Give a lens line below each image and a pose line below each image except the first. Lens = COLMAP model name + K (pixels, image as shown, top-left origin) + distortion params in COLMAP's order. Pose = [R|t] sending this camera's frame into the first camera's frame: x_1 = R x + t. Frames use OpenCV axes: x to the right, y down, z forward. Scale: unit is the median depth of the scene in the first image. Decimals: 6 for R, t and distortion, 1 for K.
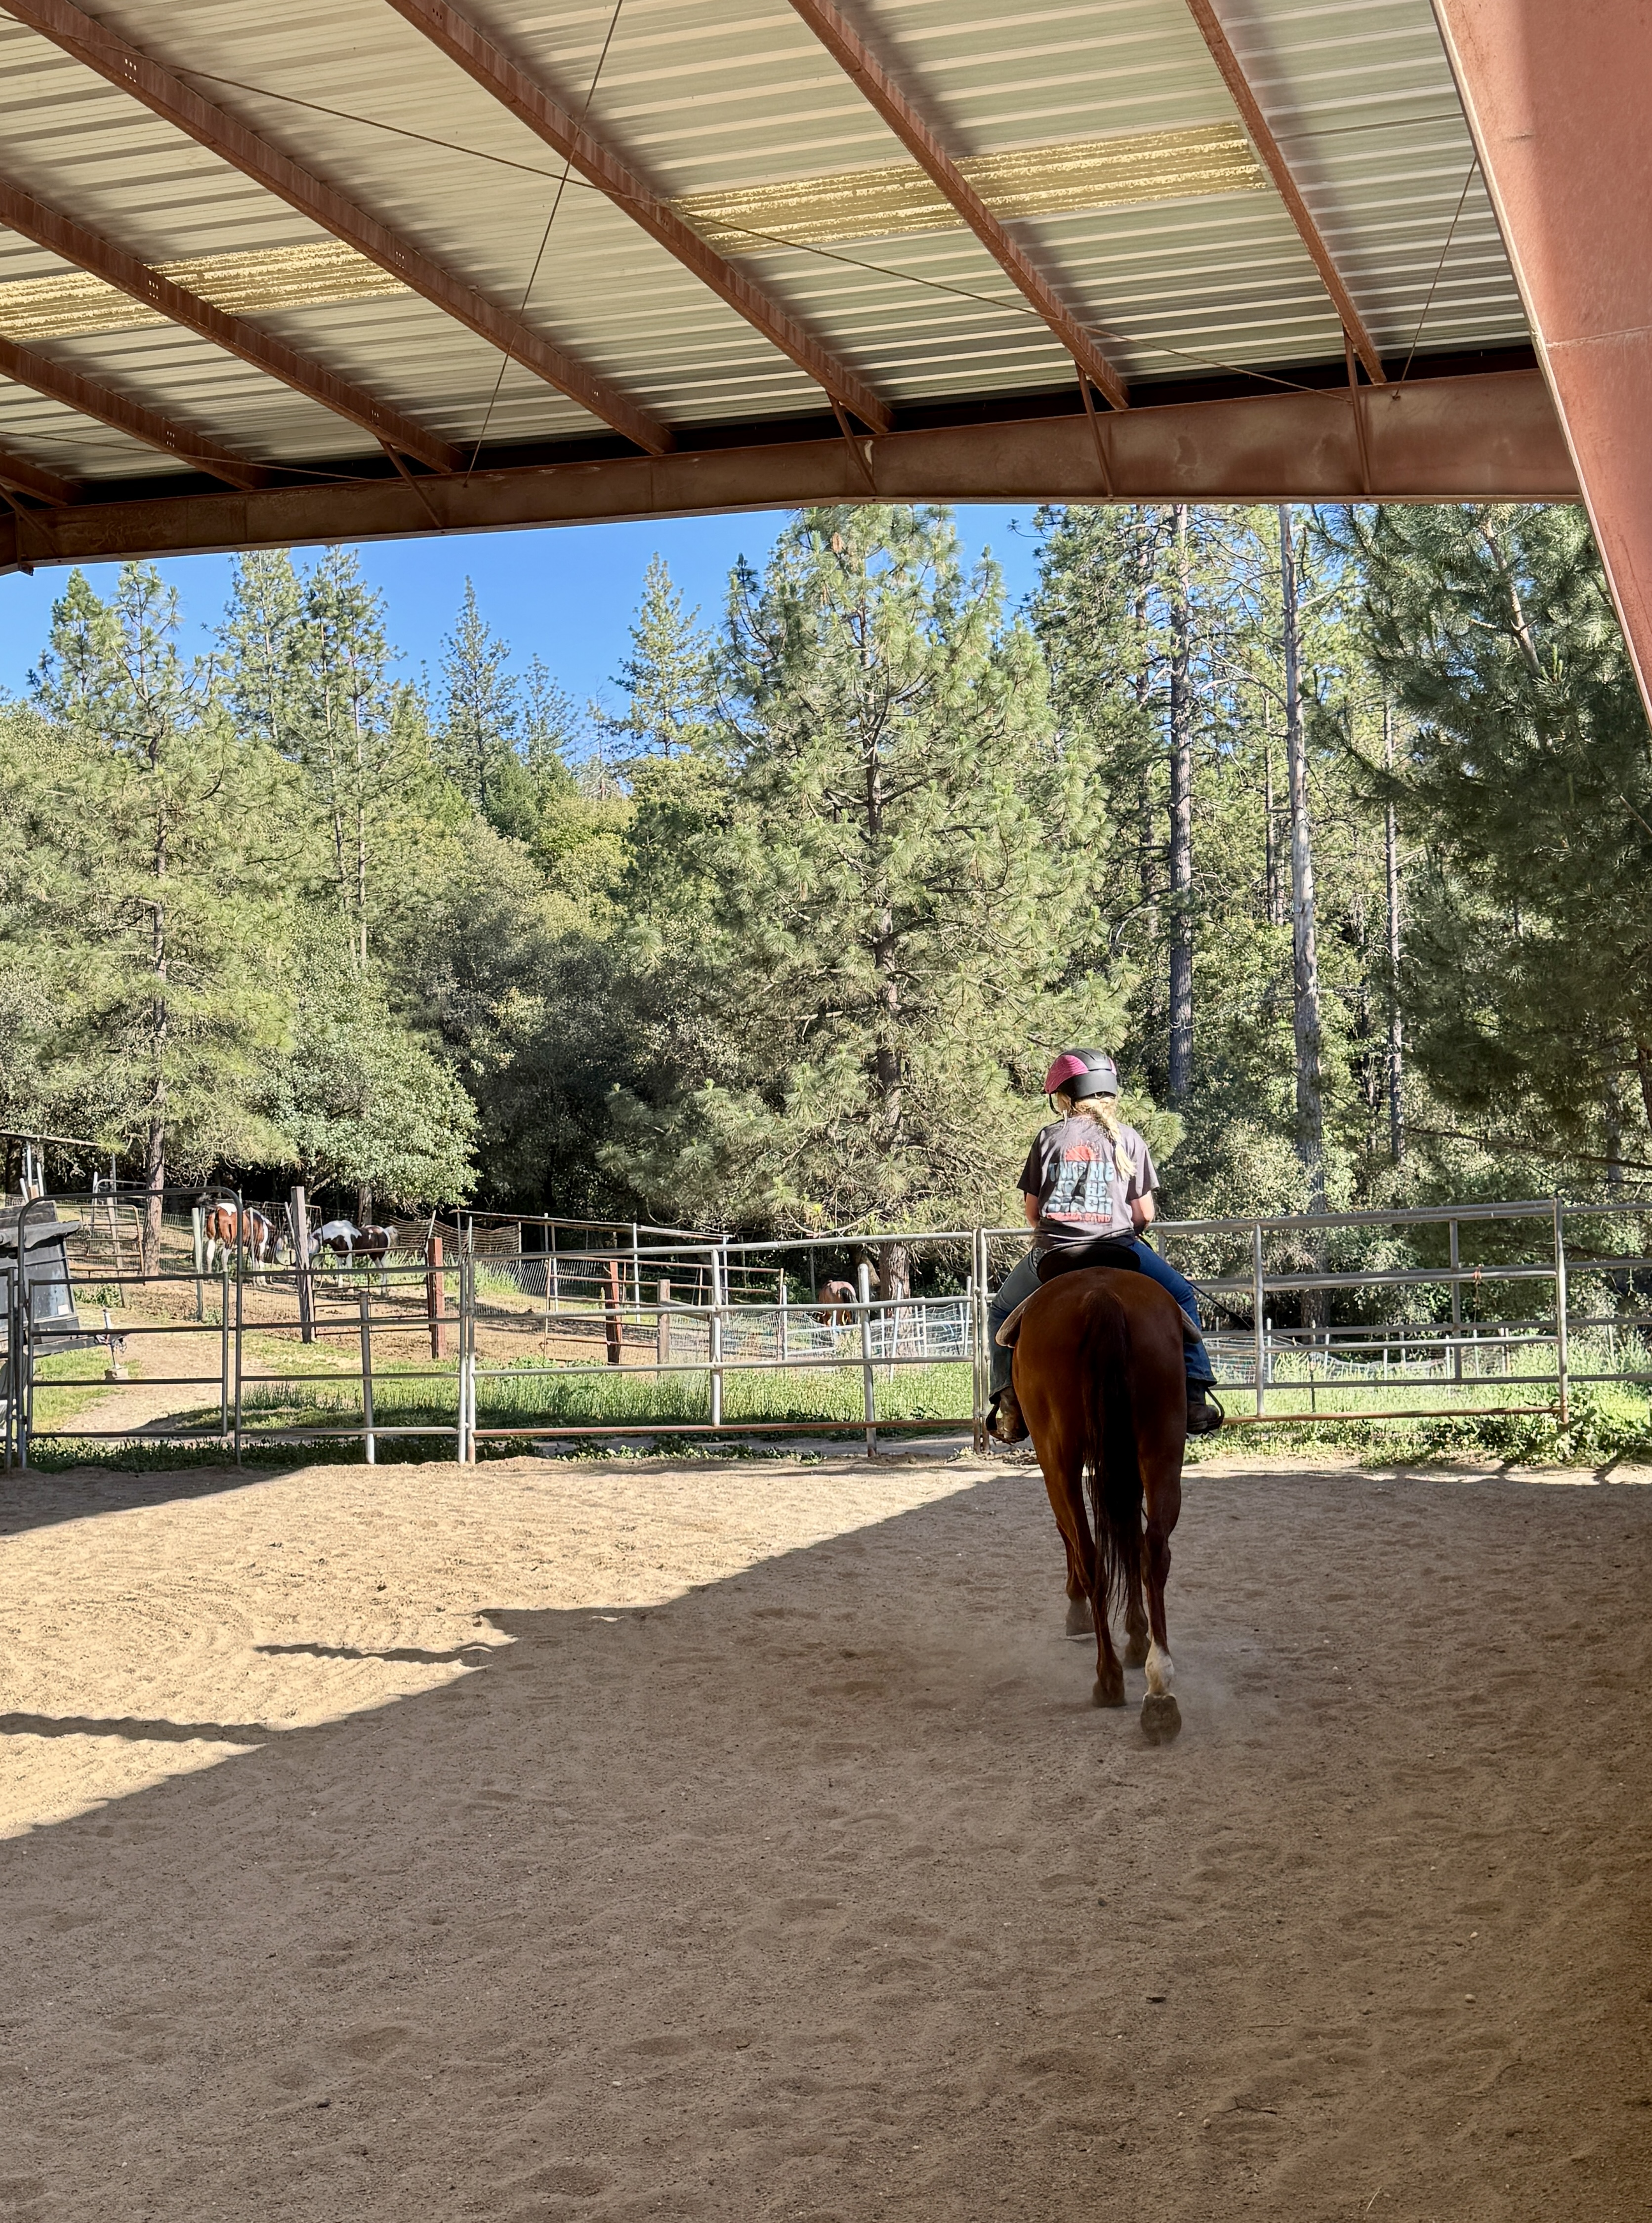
lens RADIAL K [[2457.6, 0, 826.0], [0, 2457.6, 1111.5], [0, 0, 1]] dist [0.003457, 0.003100]
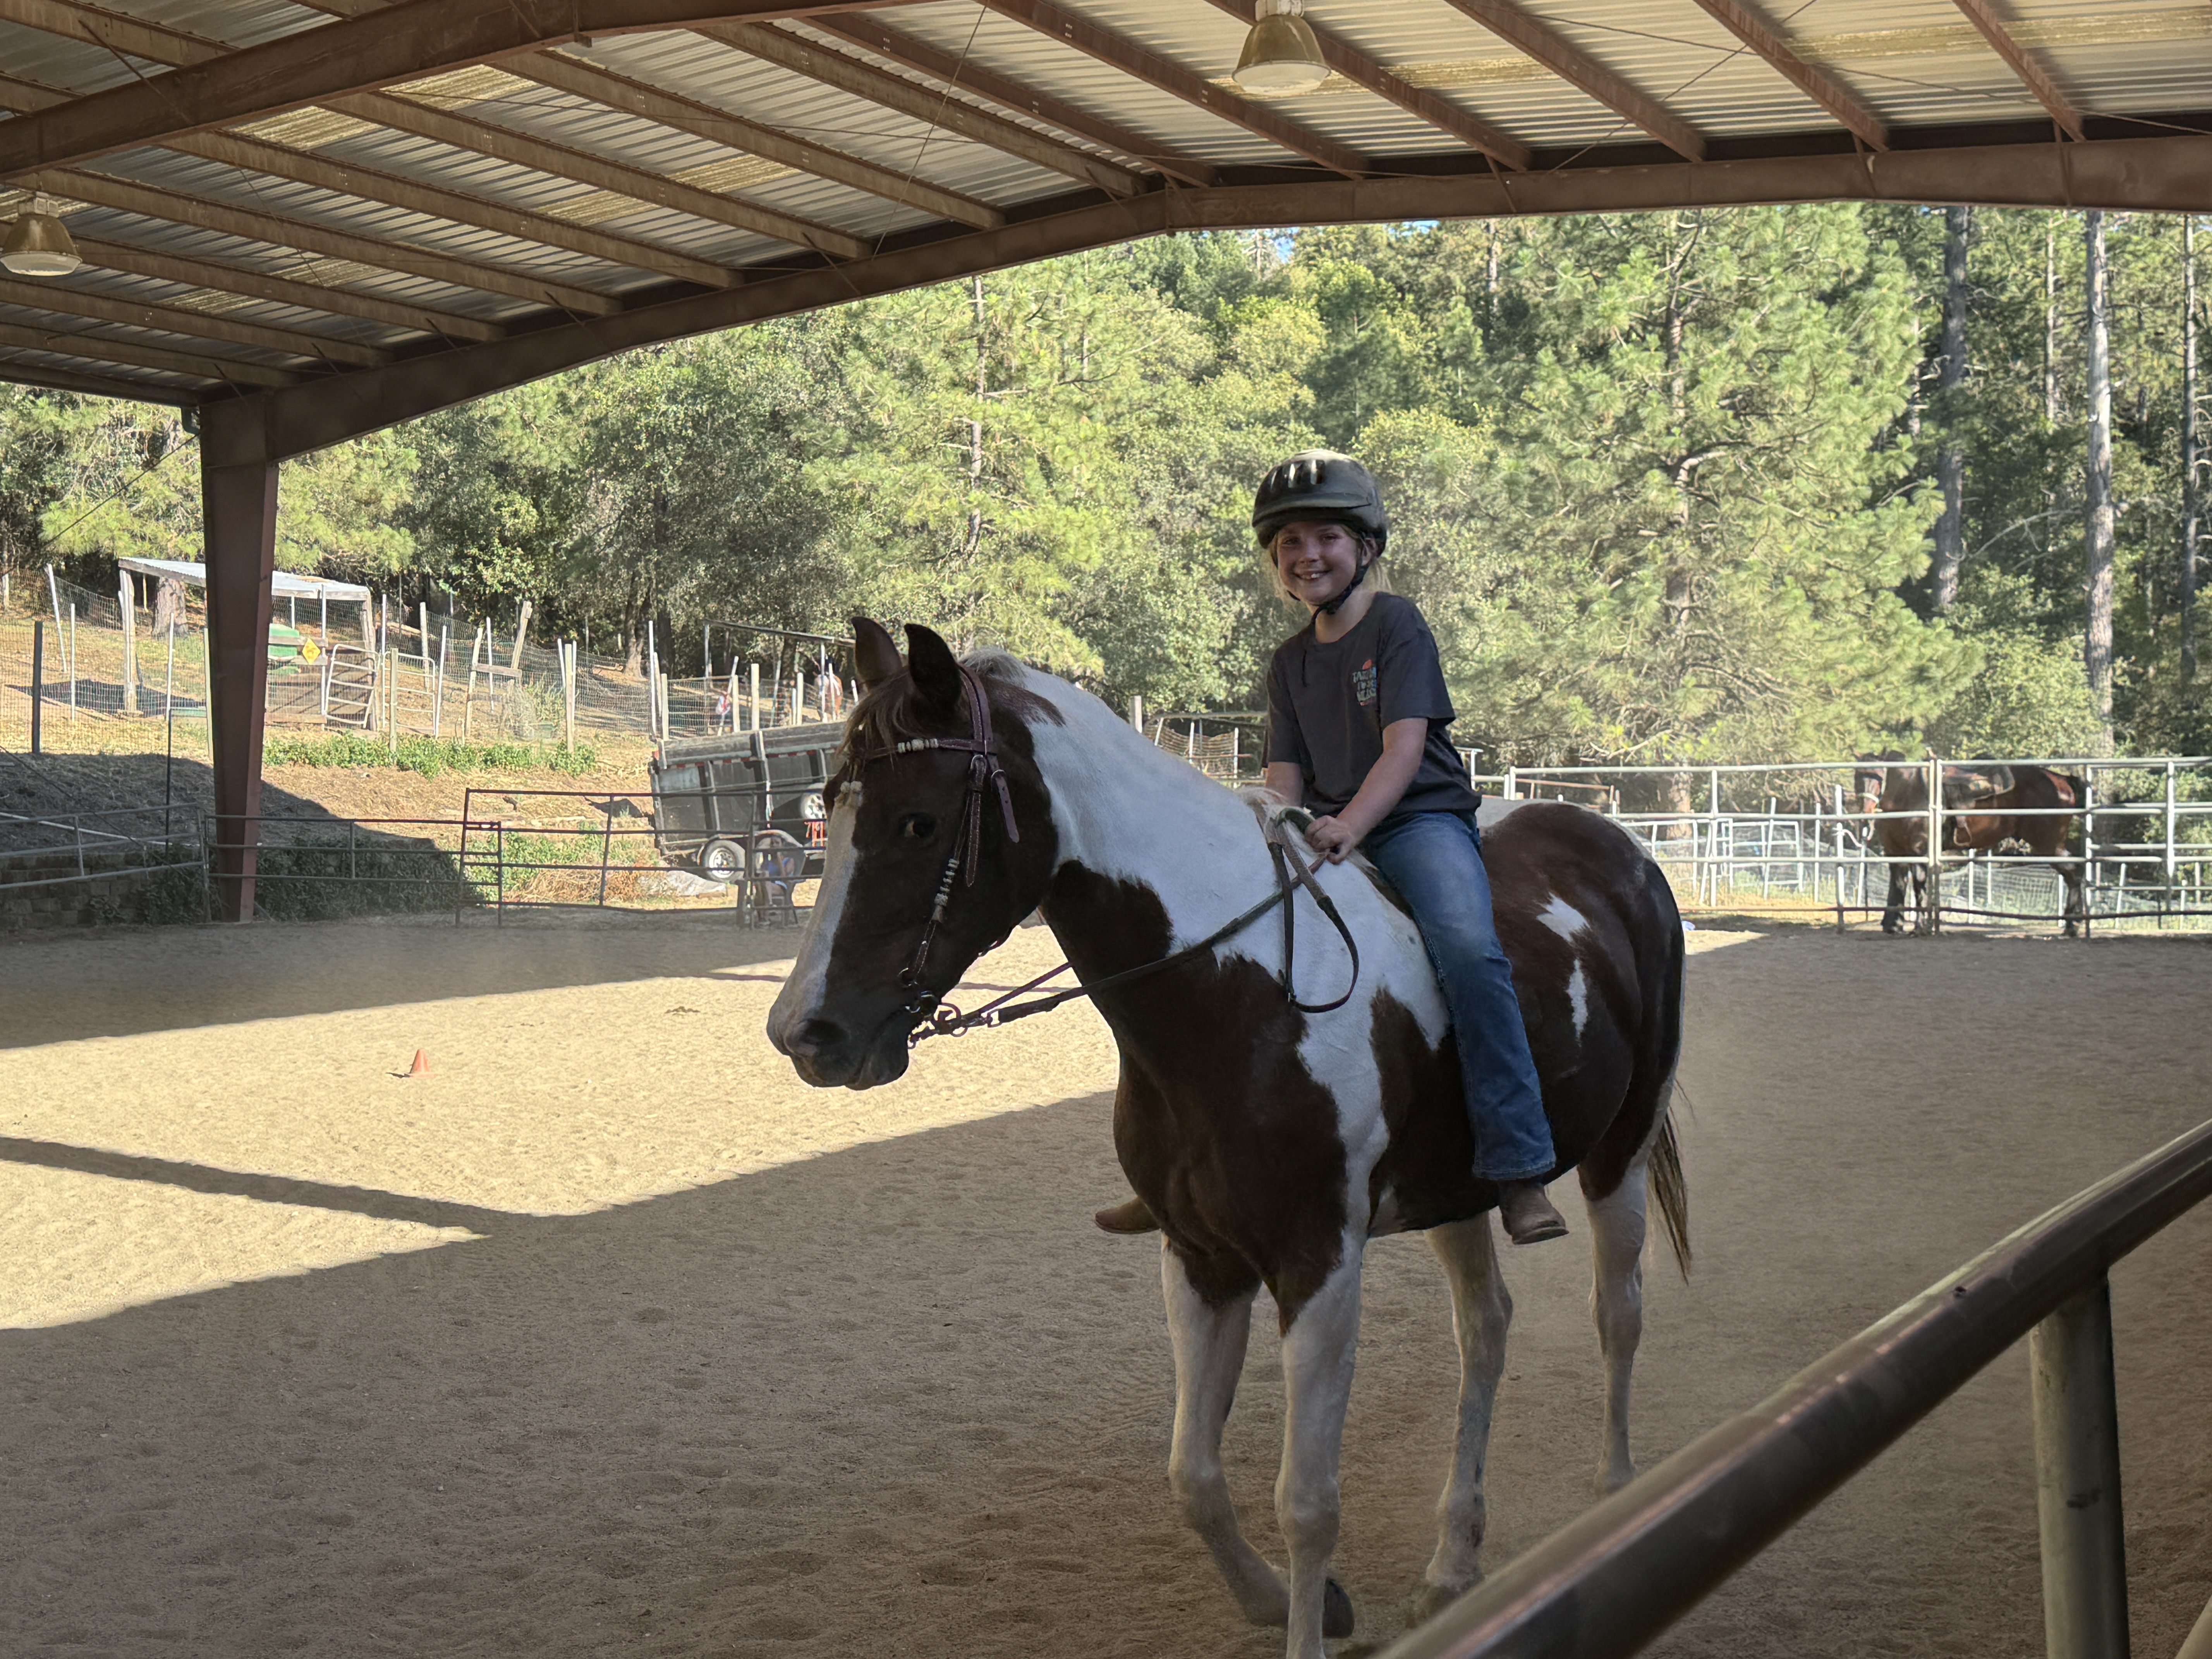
lens RADIAL K [[2861.0, 0, 1106.0], [0, 2861.0, 829.5], [0, 0, 1]] dist [0.070317, 0.017098]
pose [[0.993403, 0.022463, -0.112450, -0.194801], [-0.013198, 0.996507, 0.082464, -0.035466], [0.113910, -0.080436, 0.990230, -0.568228]]
